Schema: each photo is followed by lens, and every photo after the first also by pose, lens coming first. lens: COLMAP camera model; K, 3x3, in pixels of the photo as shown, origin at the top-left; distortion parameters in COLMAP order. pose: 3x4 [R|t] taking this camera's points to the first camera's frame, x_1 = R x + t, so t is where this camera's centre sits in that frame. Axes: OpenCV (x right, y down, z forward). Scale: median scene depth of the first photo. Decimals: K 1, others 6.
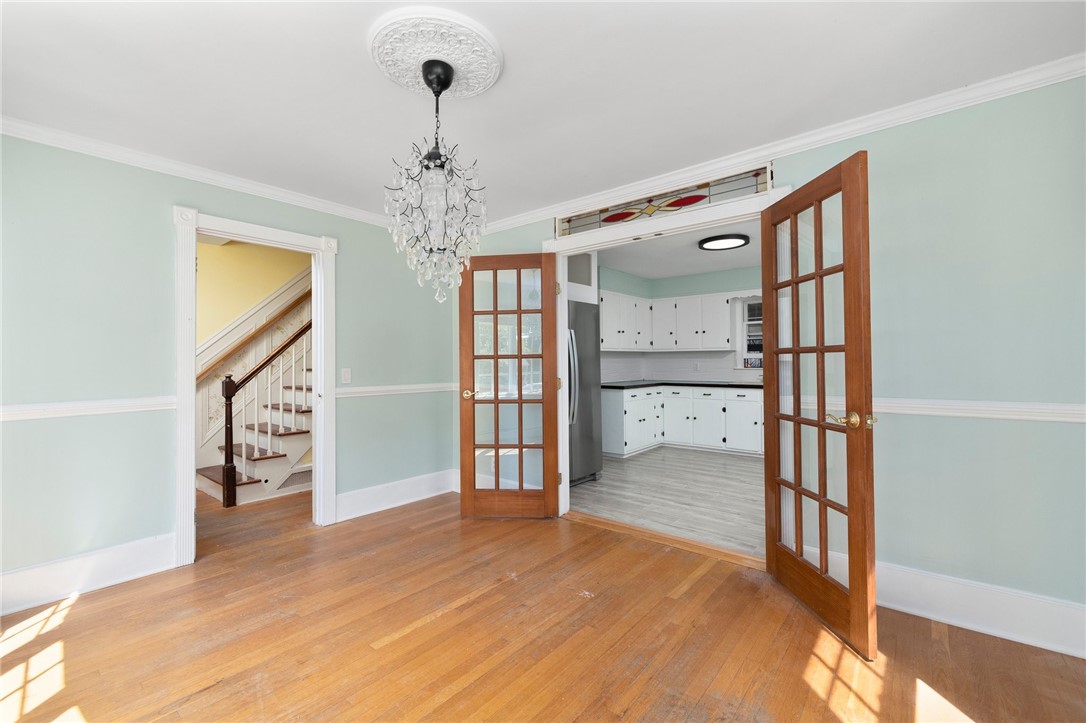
lens RADIAL K [[464.2, 0, 544.5], [0, 464.2, 354.6], [0, 0, 1]] dist [0.001990, 0.000299]
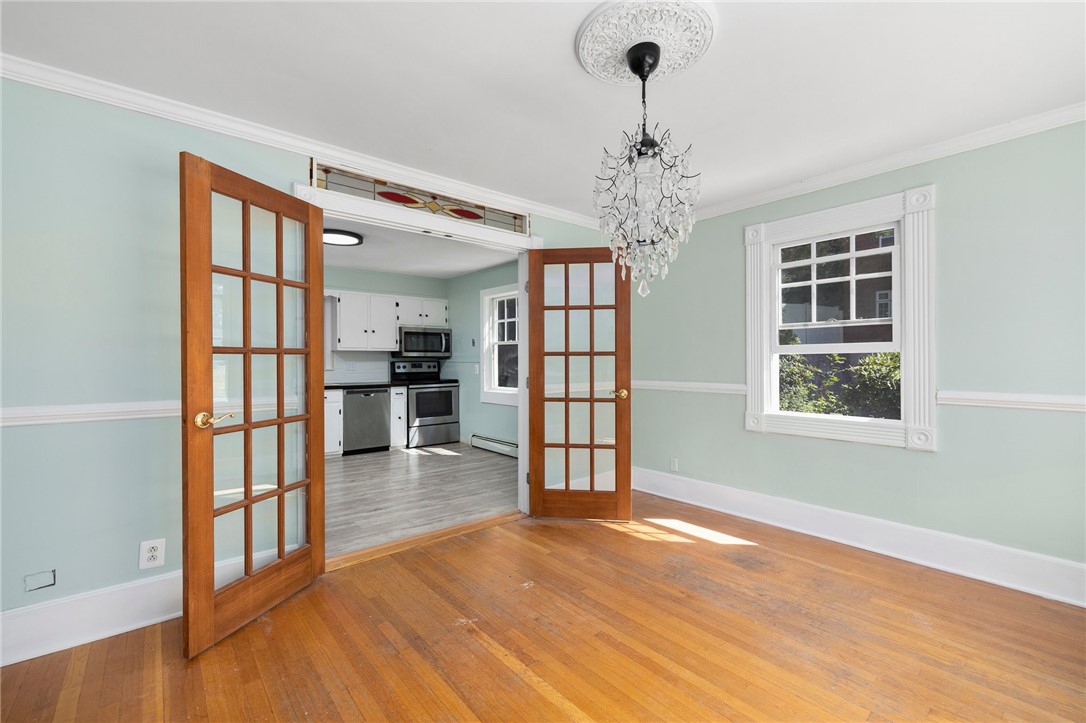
lens RADIAL K [[464.2, 0, 538.2], [0, 464.2, 359.8], [0, 0, 1]] dist [0.001990, 0.000299]
pose [[0.185260, 0.011743, 0.982619, -0.588461], [-0.016209, 0.999829, -0.008893, 0.015657], [-0.982556, -0.014280, 0.185418, 0.503539]]
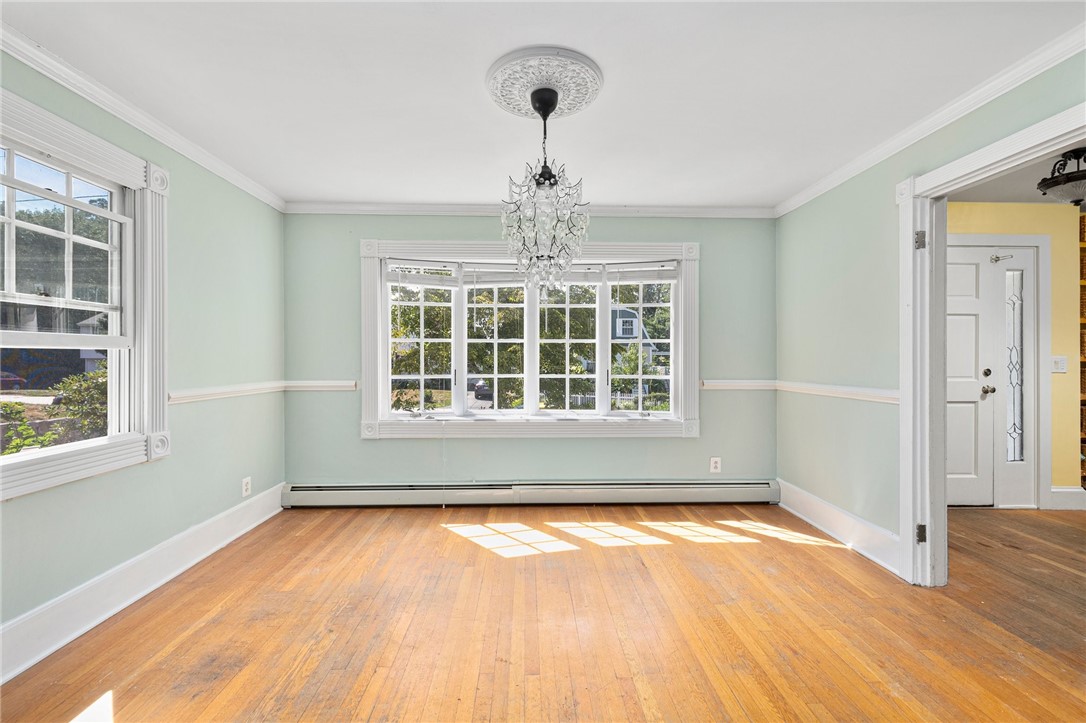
lens RADIAL K [[464.2, 0, 540.5], [0, 464.2, 361.8], [0, 0, 1]] dist [0.001990, 0.000299]
pose [[-0.749364, 0.014378, -0.662002, 0.252671], [0.017389, 0.999847, 0.002032, 0.011964], [0.661929, -0.009988, -0.749500, 0.887831]]
